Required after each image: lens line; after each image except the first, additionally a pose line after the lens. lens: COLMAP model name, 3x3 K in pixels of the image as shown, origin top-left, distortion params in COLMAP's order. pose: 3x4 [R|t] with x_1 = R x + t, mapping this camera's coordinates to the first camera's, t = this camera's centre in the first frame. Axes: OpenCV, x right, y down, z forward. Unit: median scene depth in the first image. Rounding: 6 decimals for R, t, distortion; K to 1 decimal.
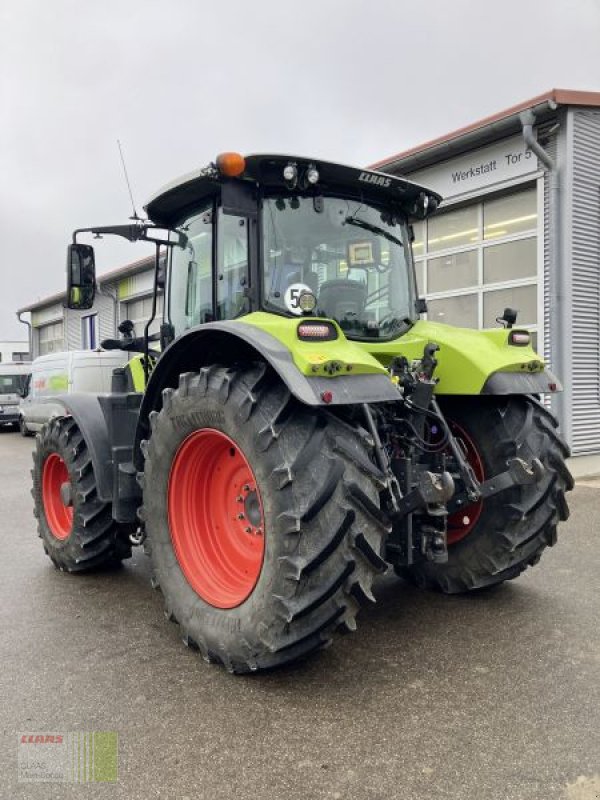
lens RADIAL K [[660.2, 0, 306.3], [0, 660.2, 402.1], [0, 0, 1]] dist [0.028206, -0.021689]
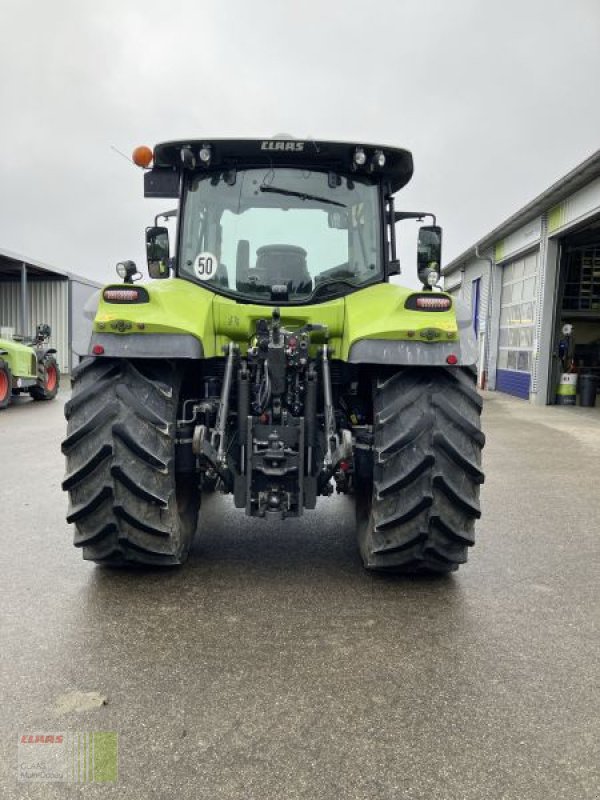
lens RADIAL K [[660.2, 0, 300.8], [0, 660.2, 399.2], [0, 0, 1]] dist [0.028206, -0.021689]
pose [[0.765084, 0.098013, -0.636427, 0.833861], [-0.066322, 0.995086, 0.073519, -0.023333], [0.640506, -0.014039, 0.767825, 0.228850]]
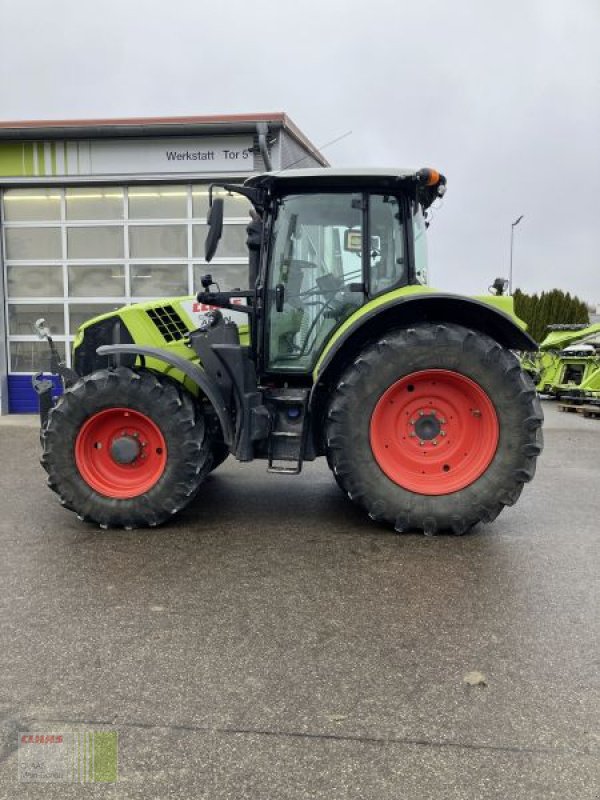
lens RADIAL K [[660.2, 0, 296.8], [0, 660.2, 400.7], [0, 0, 1]] dist [0.028206, -0.021689]
pose [[0.669811, -0.046150, 0.741096, -1.167856], [0.009075, 0.998501, 0.053978, 0.023980], [-0.742476, -0.029430, 0.669226, 0.236773]]
